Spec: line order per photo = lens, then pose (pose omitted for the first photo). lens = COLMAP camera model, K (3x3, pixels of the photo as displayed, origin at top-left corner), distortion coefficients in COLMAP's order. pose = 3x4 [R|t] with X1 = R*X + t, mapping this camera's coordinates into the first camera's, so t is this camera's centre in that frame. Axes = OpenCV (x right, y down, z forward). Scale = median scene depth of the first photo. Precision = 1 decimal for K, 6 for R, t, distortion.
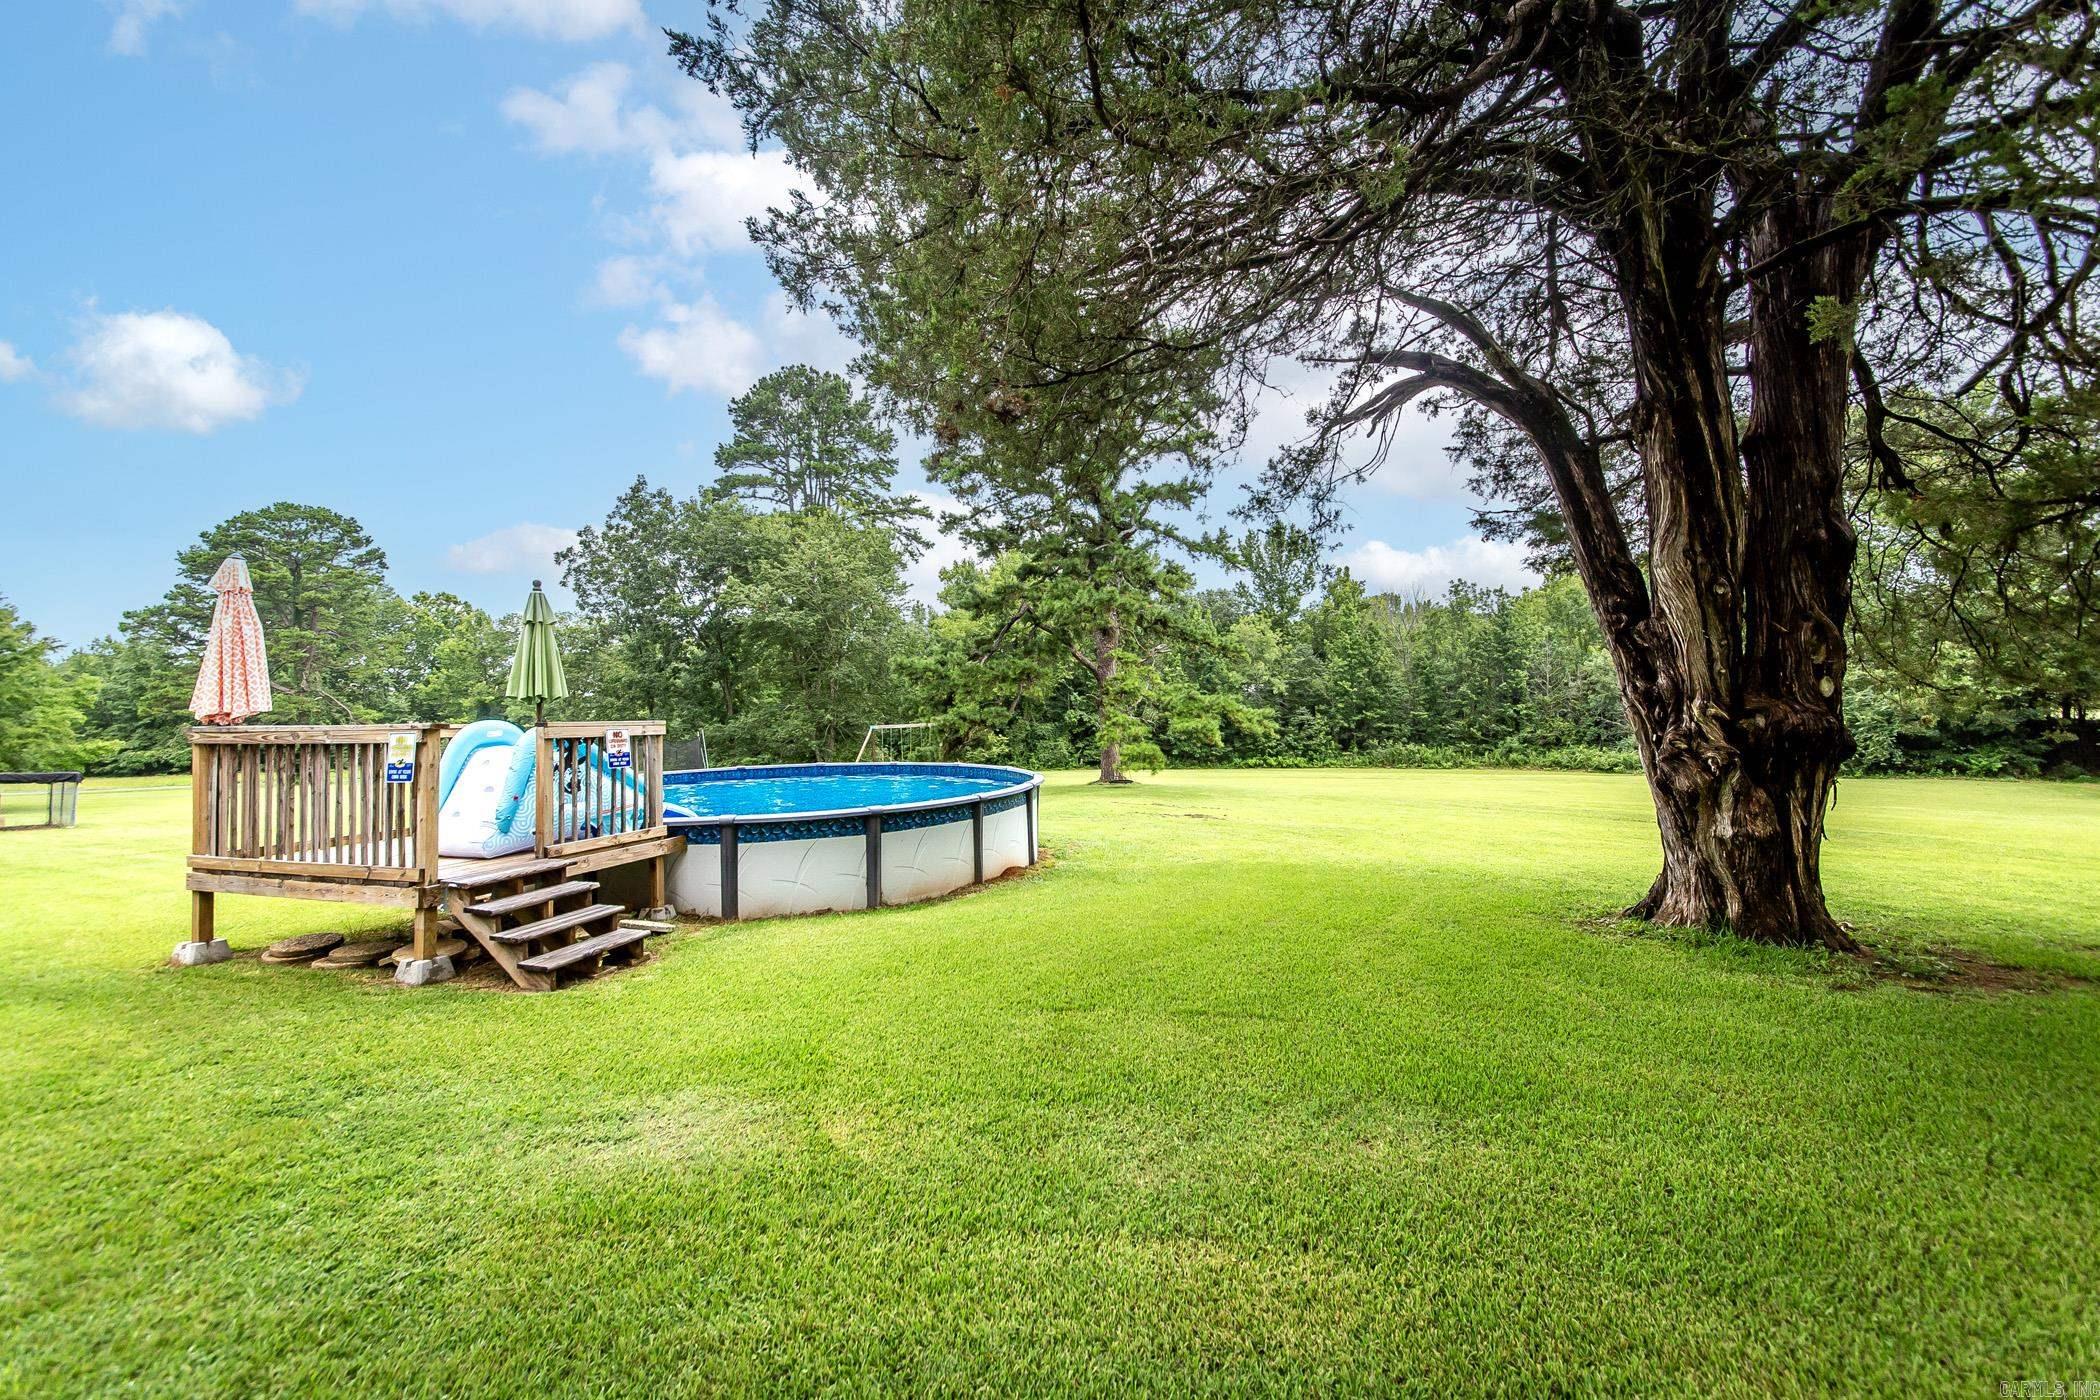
lens RADIAL K [[801.0, 0, 1049.0], [0, 801.0, 702.5], [0, 0, 1]] dist [0.001328, 0.000495]
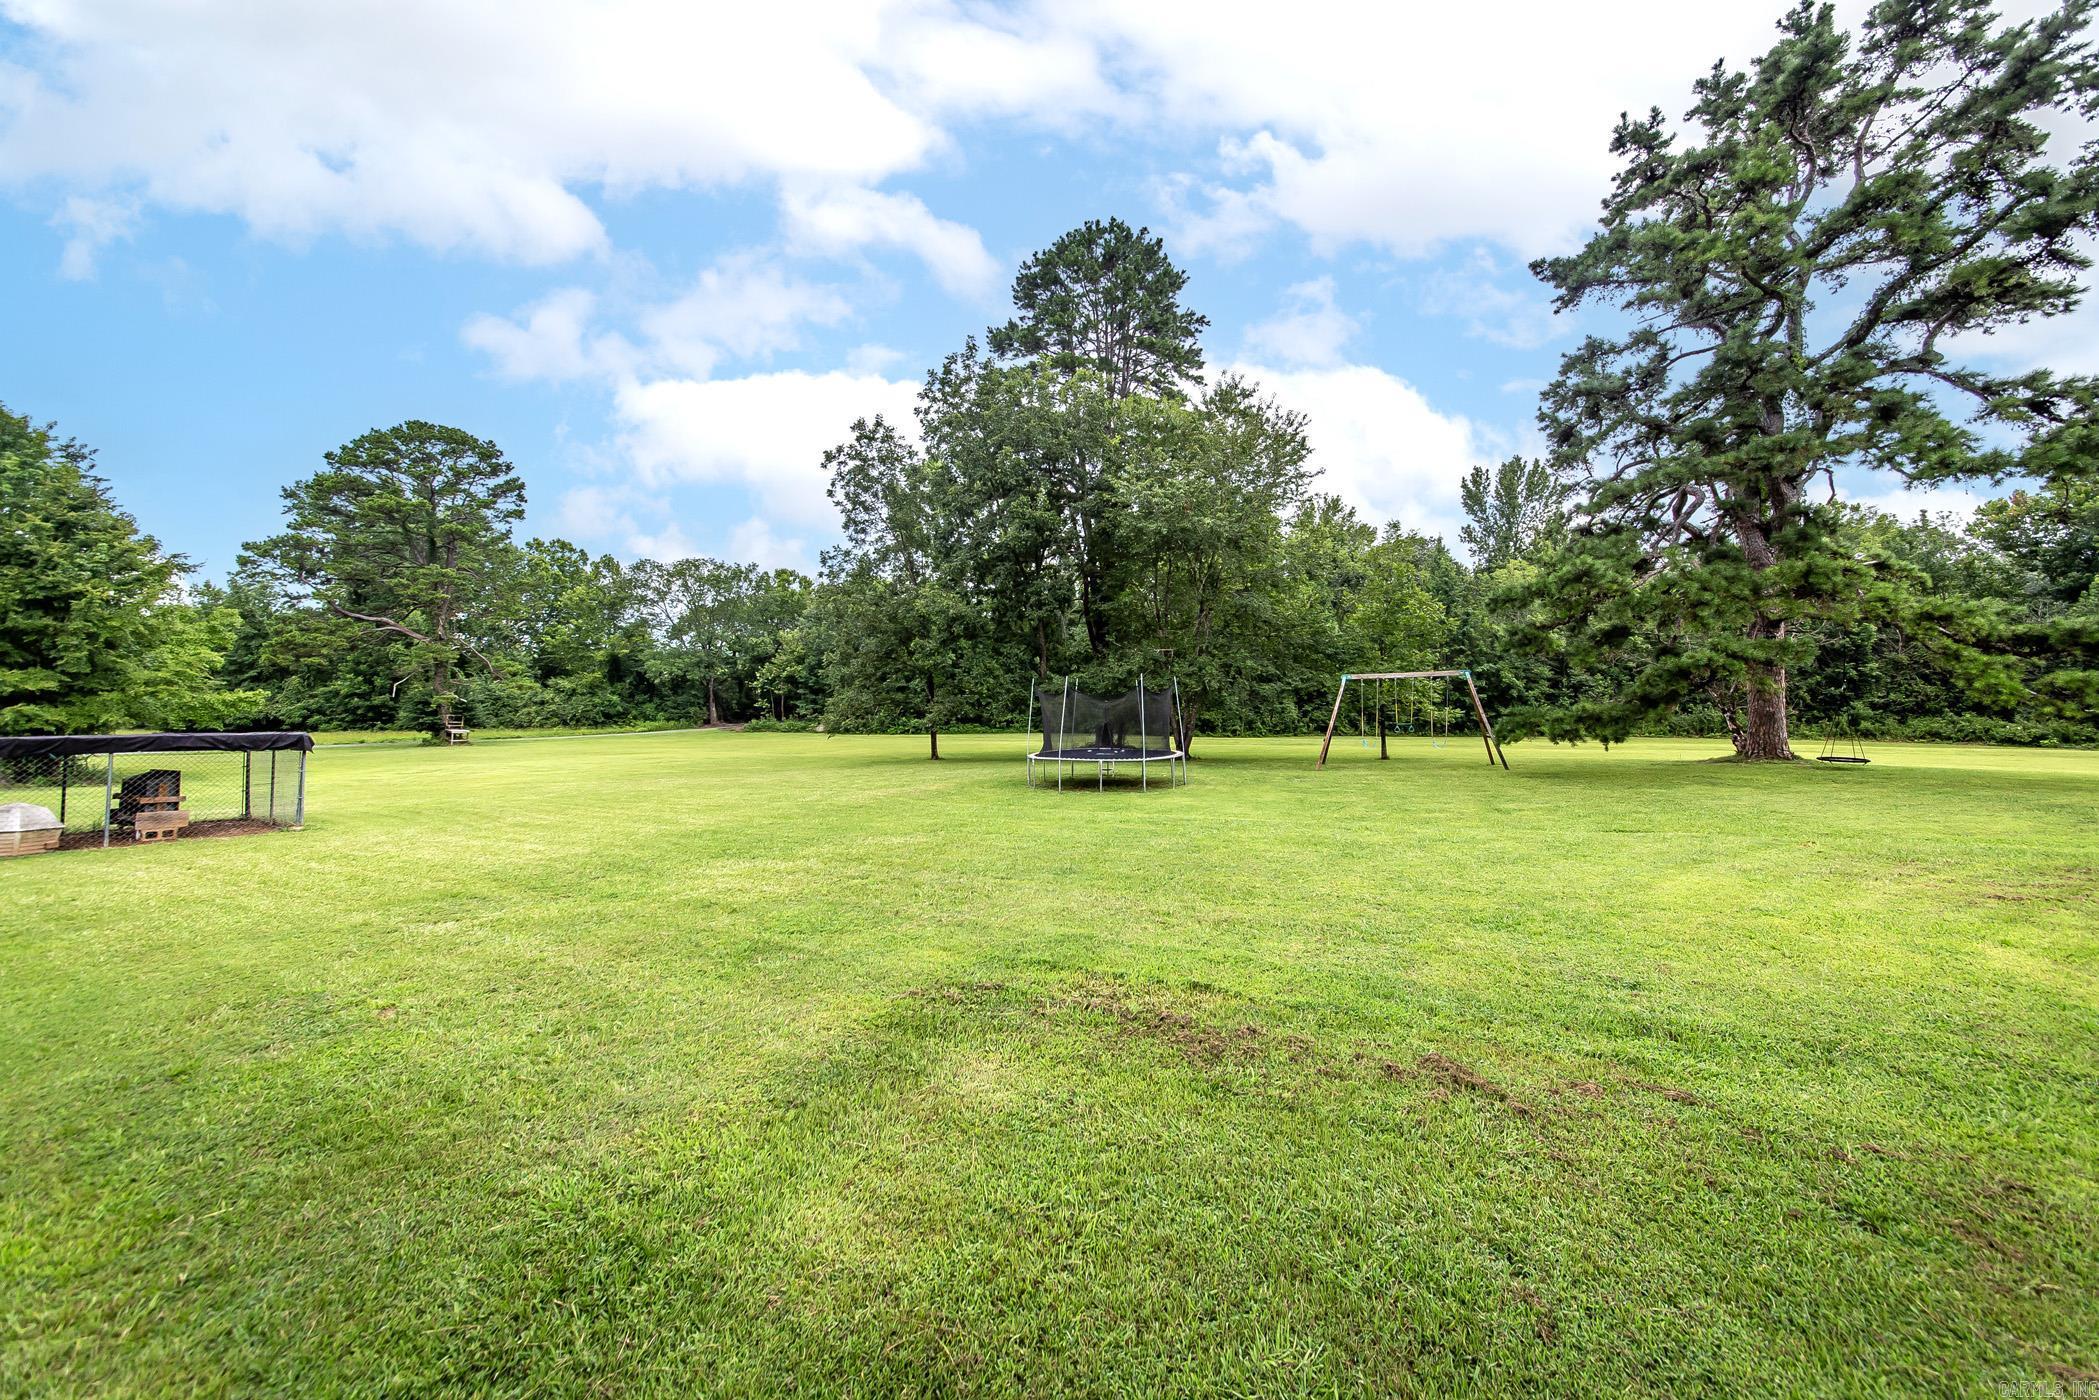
lens RADIAL K [[755.3, 0, 1053.9], [0, 755.3, 687.4], [0, 0, 1]] dist [-0.011688, 0.003376]
pose [[0.999960, 0.008012, 0.004094, -0.291311], [-0.008102, 0.999714, 0.022488, 0.016084], [-0.003913, -0.022520, 0.999739, 0.198828]]
